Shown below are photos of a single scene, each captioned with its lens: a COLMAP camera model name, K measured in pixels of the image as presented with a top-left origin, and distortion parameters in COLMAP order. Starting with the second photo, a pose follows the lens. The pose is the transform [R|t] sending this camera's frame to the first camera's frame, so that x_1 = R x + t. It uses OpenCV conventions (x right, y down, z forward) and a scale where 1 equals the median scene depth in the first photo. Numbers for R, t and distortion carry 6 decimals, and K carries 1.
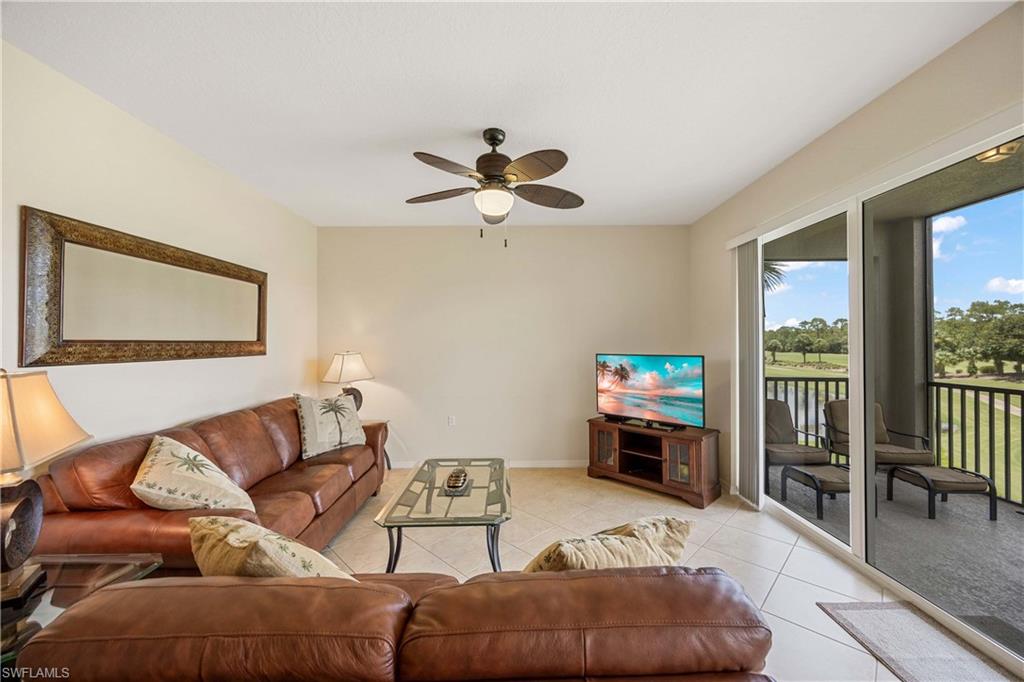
lens RADIAL K [[389.7, 0, 514.0], [0, 389.7, 340.4], [0, 0, 1]] dist [-0.007503, 0.000059]
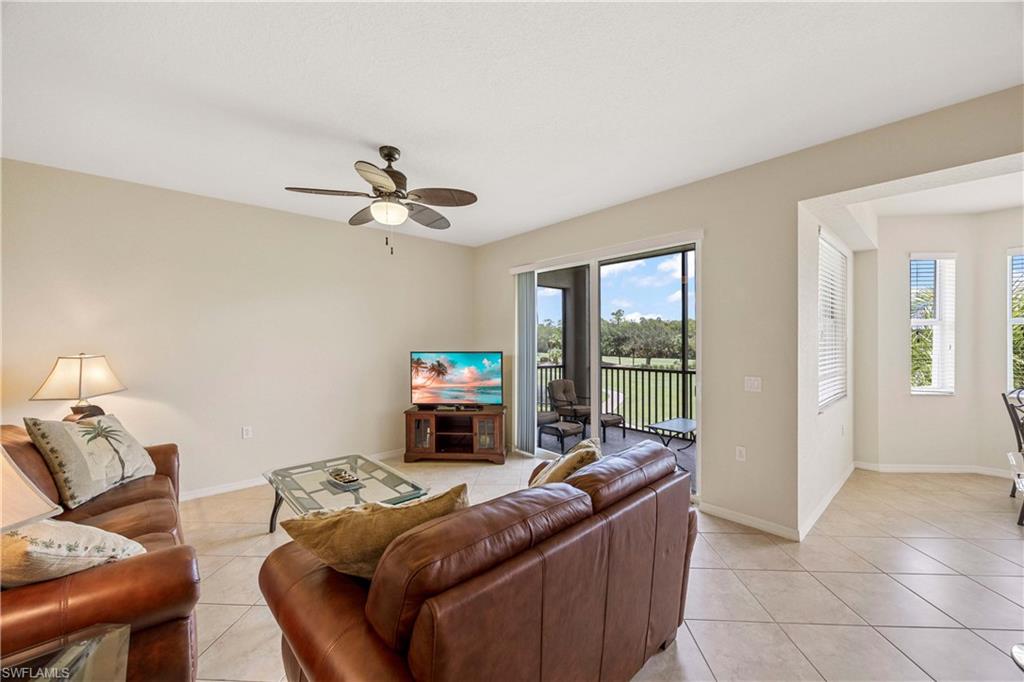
lens RADIAL K [[387.8, 0, 514.1], [0, 387.8, 340.6], [0, 0, 1]] dist [-0.002387, -0.000060]
pose [[0.745183, 0.005446, 0.666838, -0.381774], [-0.004780, 0.999985, -0.002826, 0.003740], [-0.666843, -0.001081, 0.745197, -0.036308]]
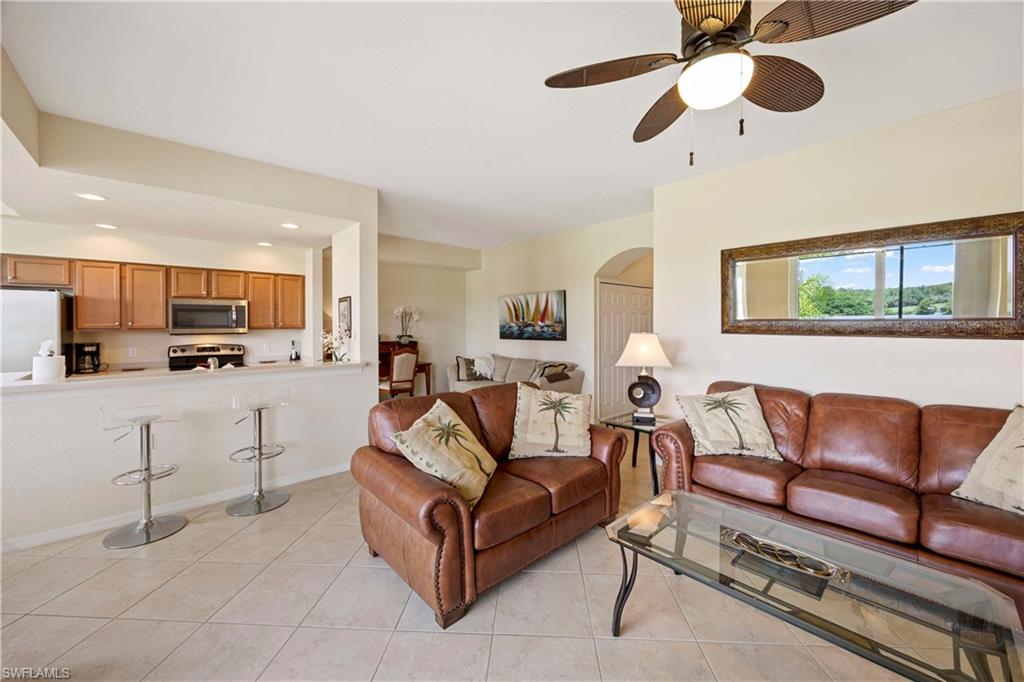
lens RADIAL K [[396.1, 0, 514.6], [0, 396.1, 326.1], [0, 0, 1]] dist [-0.002638, -0.000246]
pose [[-0.738282, 0.011268, -0.674398, 0.442081], [0.007055, 0.999935, 0.008985, 0.003907], [0.674456, 0.001876, -0.738313, 0.924671]]
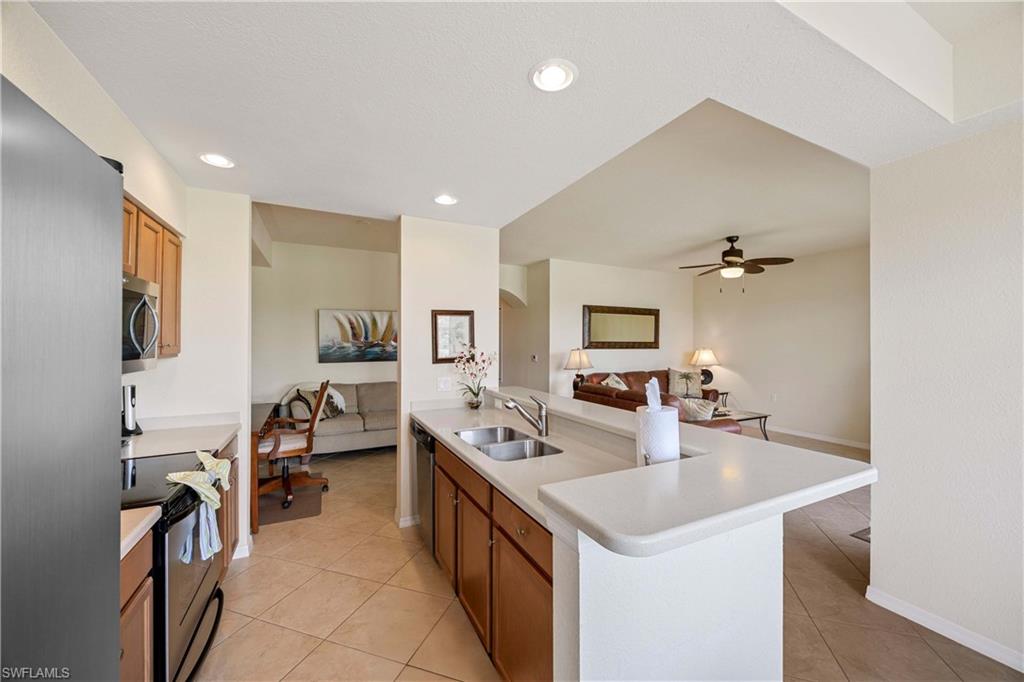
lens RADIAL K [[387.8, 0, 514.1], [0, 387.8, 340.6], [0, 0, 1]] dist [-0.002387, -0.000060]
pose [[0.448929, 0.002090, -0.893565, 0.895377], [-0.002229, 0.999997, 0.001220, -0.007254], [0.893565, 0.001444, 0.448932, -0.645117]]
